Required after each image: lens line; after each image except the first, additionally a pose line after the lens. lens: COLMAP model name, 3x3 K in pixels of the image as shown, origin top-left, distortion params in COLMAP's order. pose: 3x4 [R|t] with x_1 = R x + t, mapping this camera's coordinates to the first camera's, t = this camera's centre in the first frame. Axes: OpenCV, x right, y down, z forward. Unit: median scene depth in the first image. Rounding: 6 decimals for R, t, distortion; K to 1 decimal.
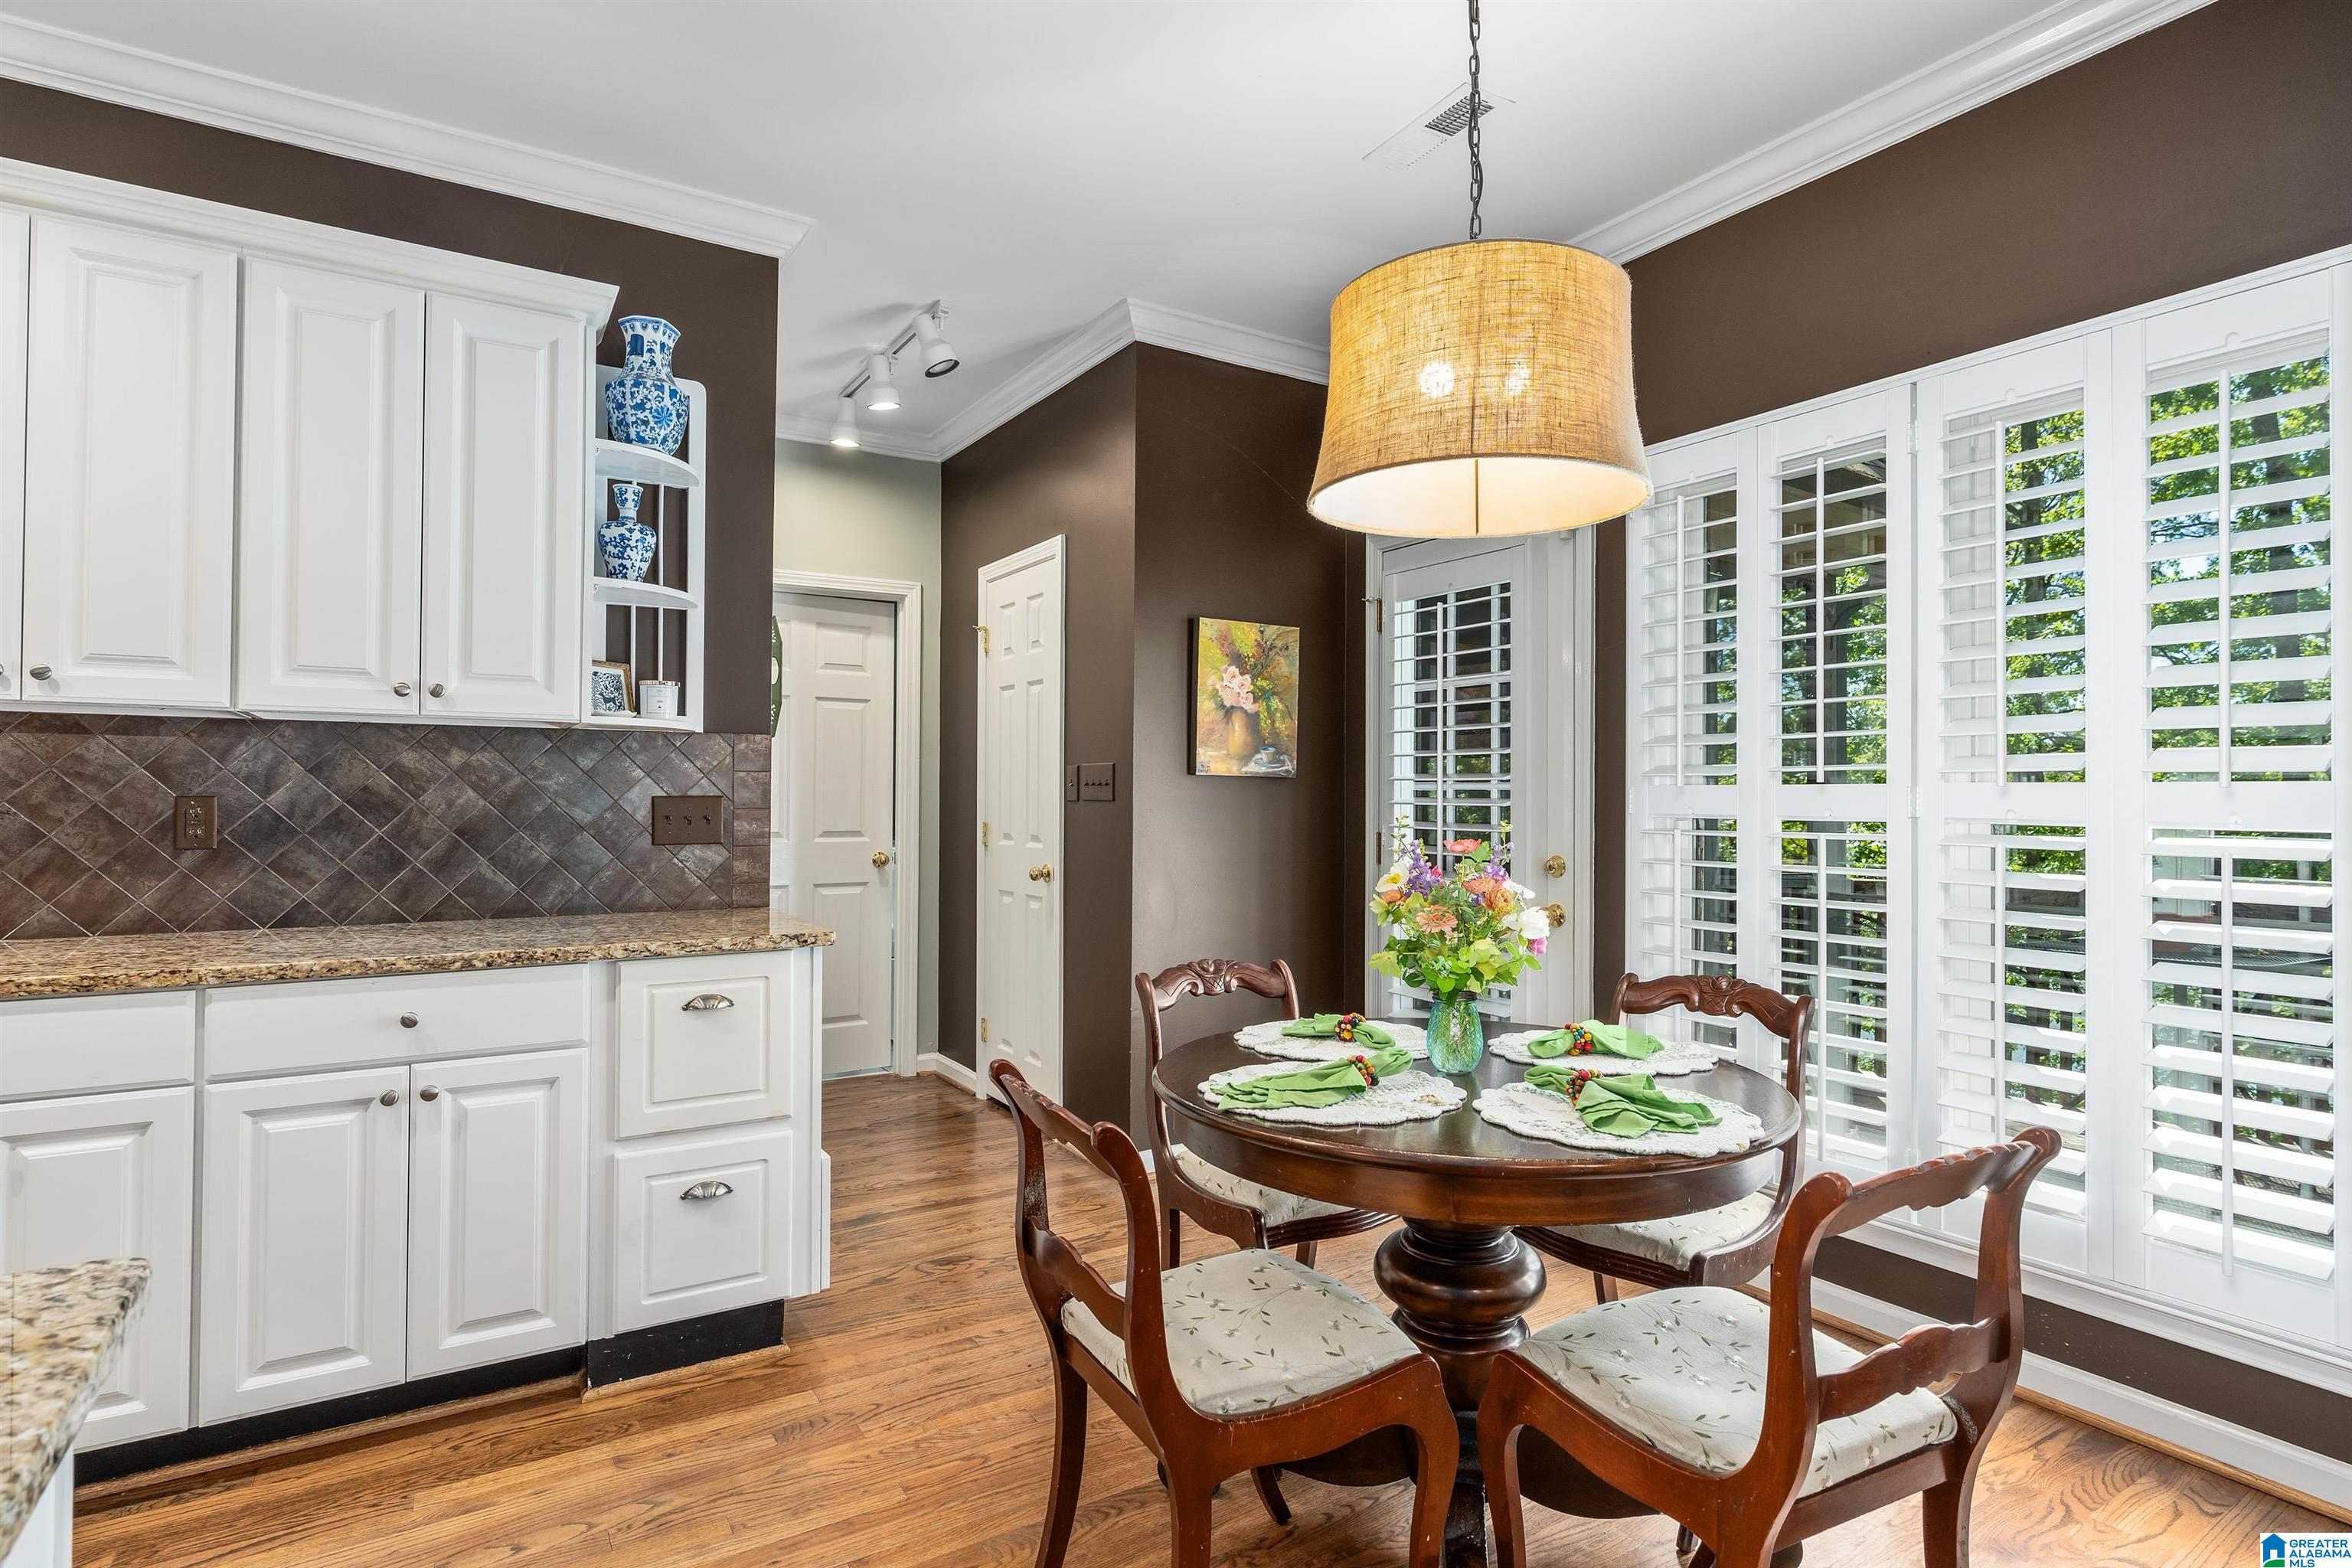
lens RADIAL K [[1206.6, 0, 1176.3], [0, 1206.6, 786.1], [0, 0, 1]] dist [-0.002860, -0.000254]
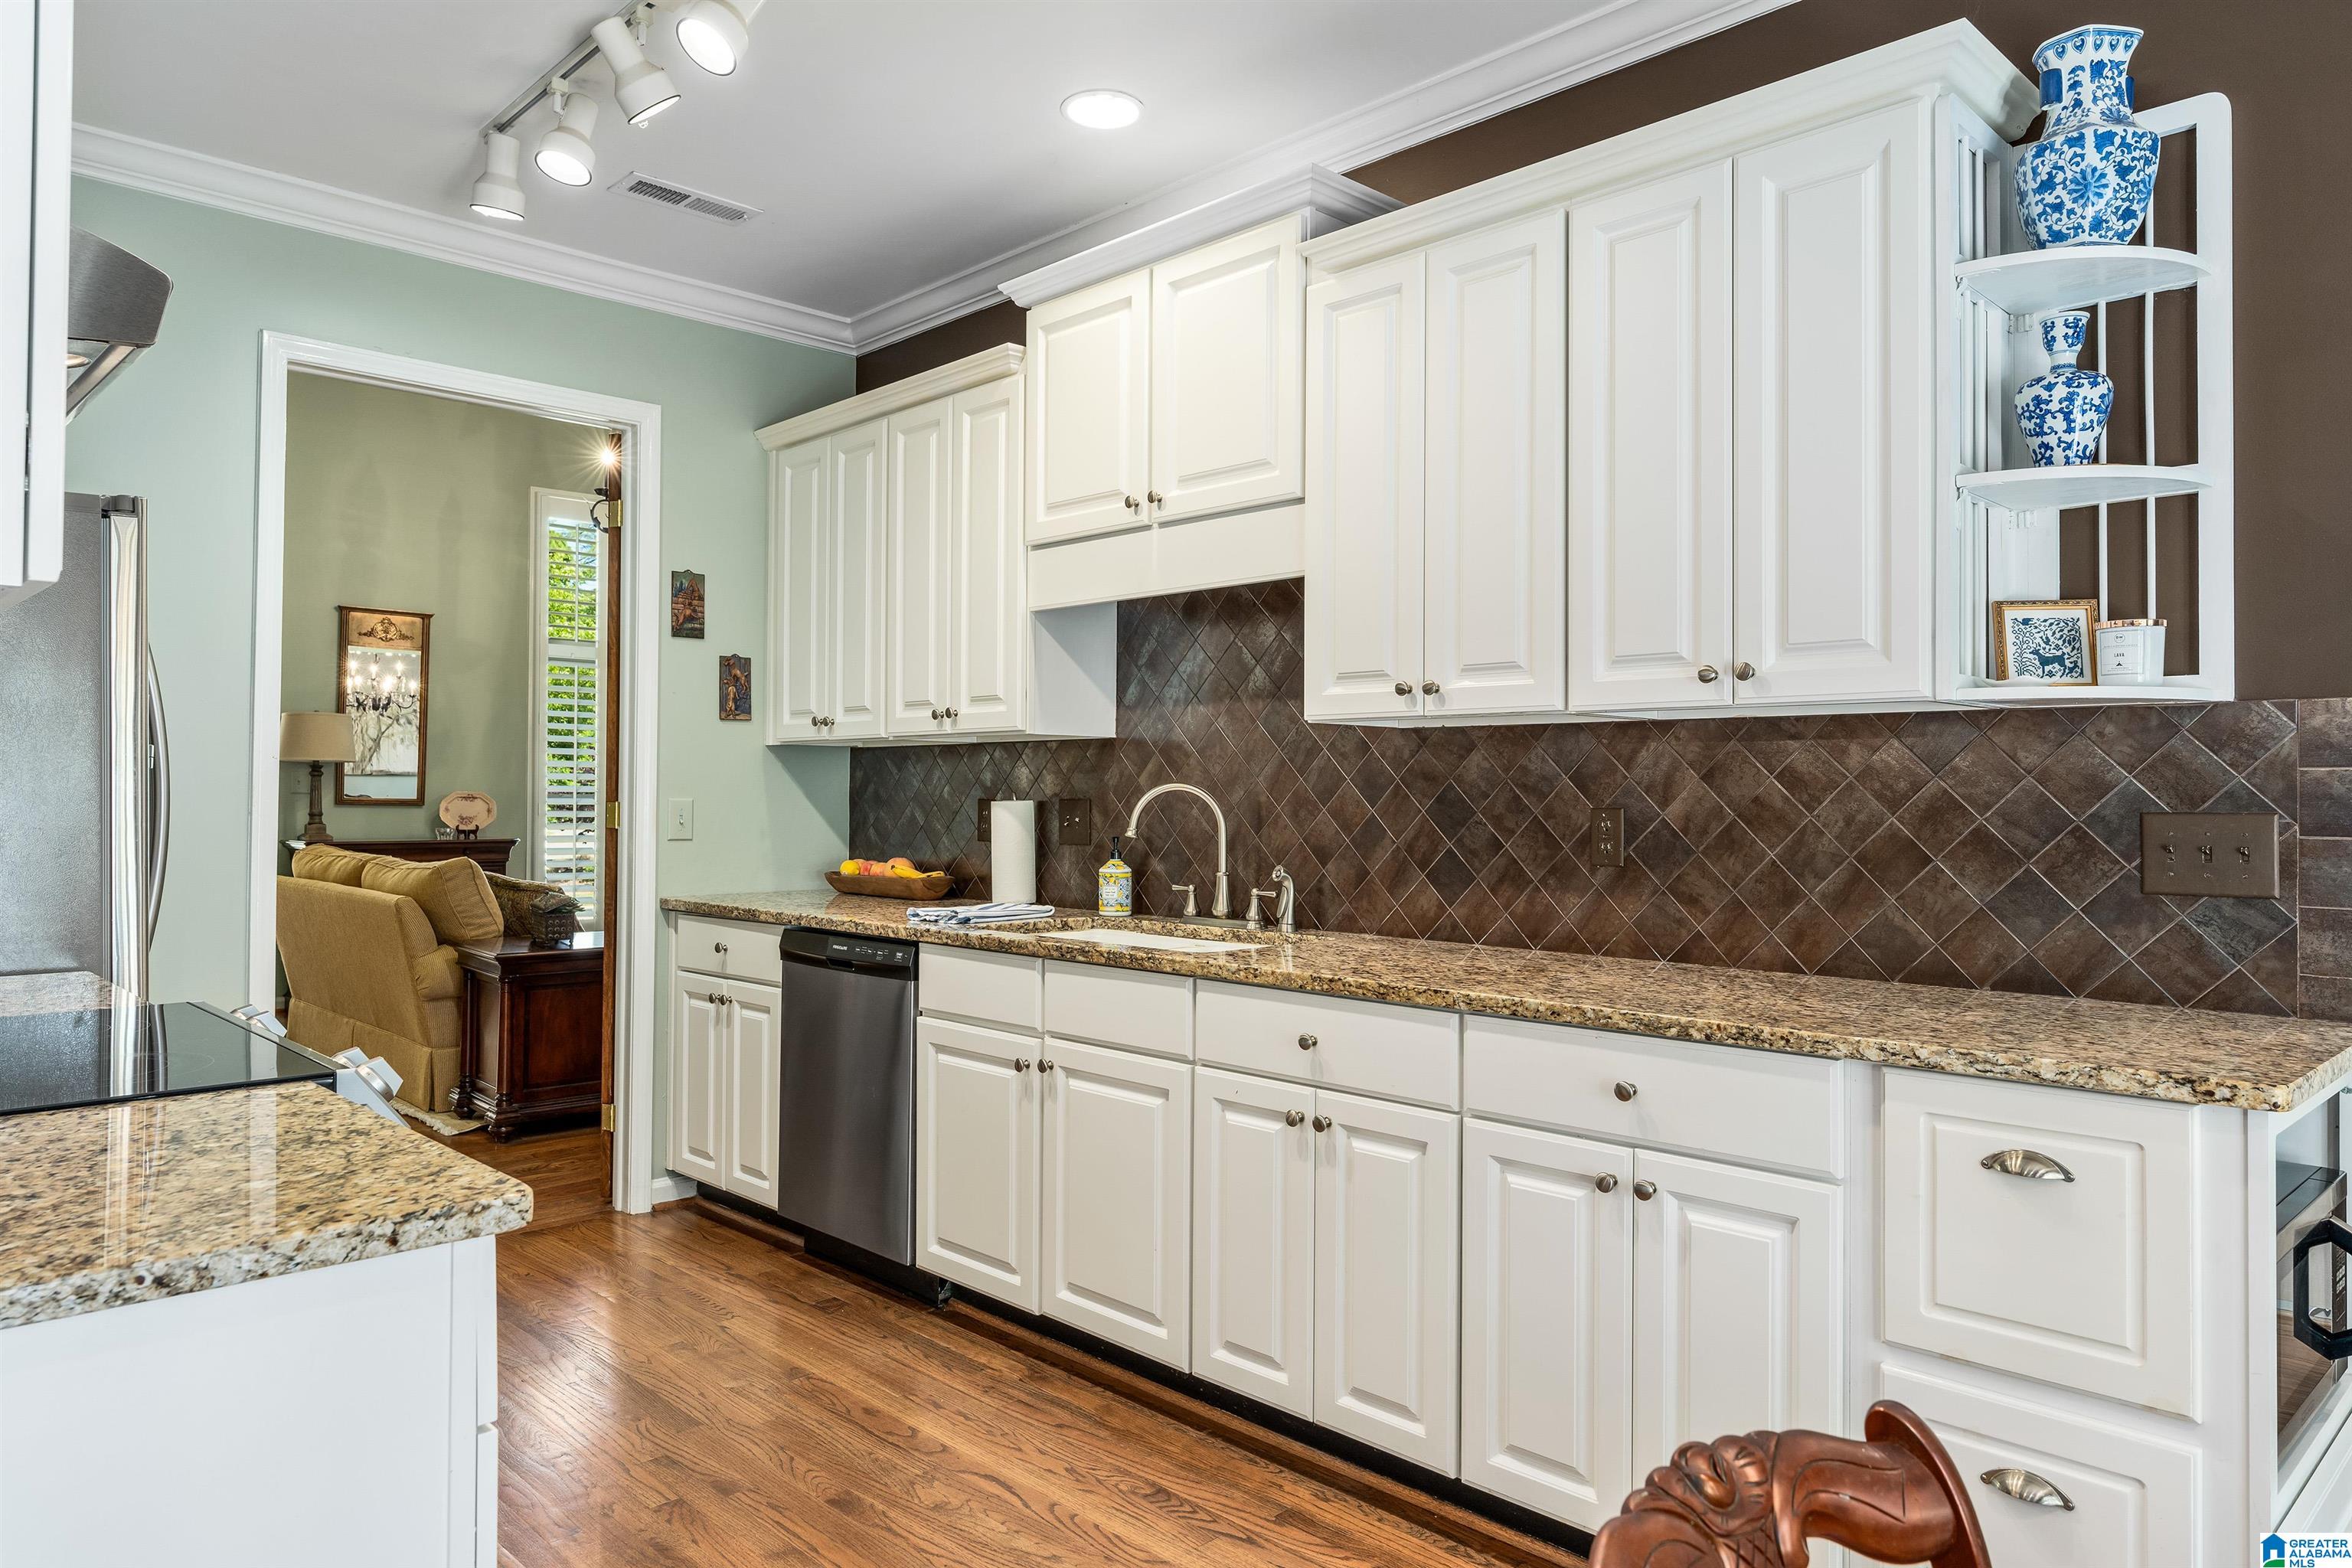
lens RADIAL K [[1520.5, 0, 1176.1], [0, 1520.5, 779.3], [0, 0, 1]] dist [0.006576, -0.001149]
pose [[0.209466, -0.013445, -0.977724, 0.247721], [0.002301, 0.999909, -0.013257, 0.001159], [0.977813, 0.000527, 0.209478, 0.434751]]
